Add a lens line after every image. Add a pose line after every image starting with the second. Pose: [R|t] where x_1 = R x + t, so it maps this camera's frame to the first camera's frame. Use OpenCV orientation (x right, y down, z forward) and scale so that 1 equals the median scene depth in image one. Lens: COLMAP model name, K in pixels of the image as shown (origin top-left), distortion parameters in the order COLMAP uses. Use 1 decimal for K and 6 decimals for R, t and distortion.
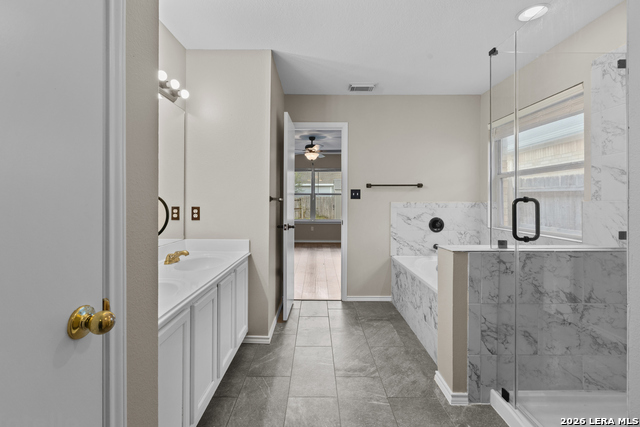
lens RADIAL K [[286.7, 0, 314.6], [0, 286.7, 207.6], [0, 0, 1]] dist [0.000865, -0.000329]
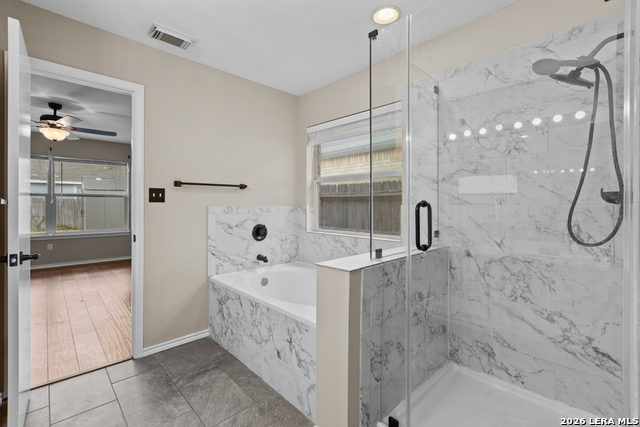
lens RADIAL K [[286.7, 0, 314.6], [0, 286.7, 207.6], [0, 0, 1]] dist [0.000865, -0.000329]
pose [[0.722197, -0.006754, 0.691655, -0.058685], [0.015894, 0.999850, -0.006833, -0.006827], [-0.691505, 0.015928, 0.722196, 0.253511]]
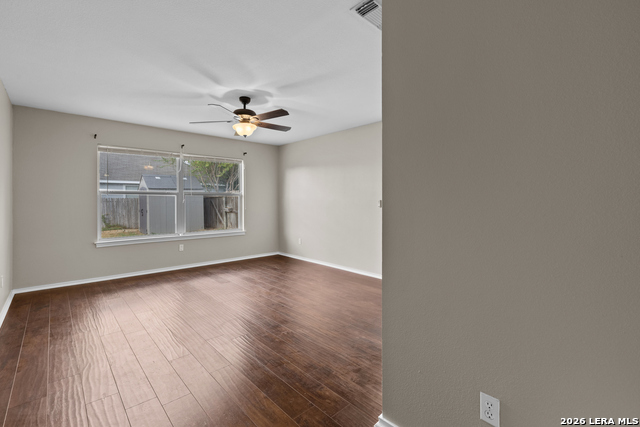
lens RADIAL K [[286.7, 0, 314.6], [0, 286.7, 207.6], [0, 0, 1]] dist [0.000865, -0.000329]
pose [[0.733947, -0.013449, 0.679074, -0.529470], [0.019402, 0.999811, -0.001169, -0.022144], [-0.678930, 0.014033, 0.734069, 0.785937]]
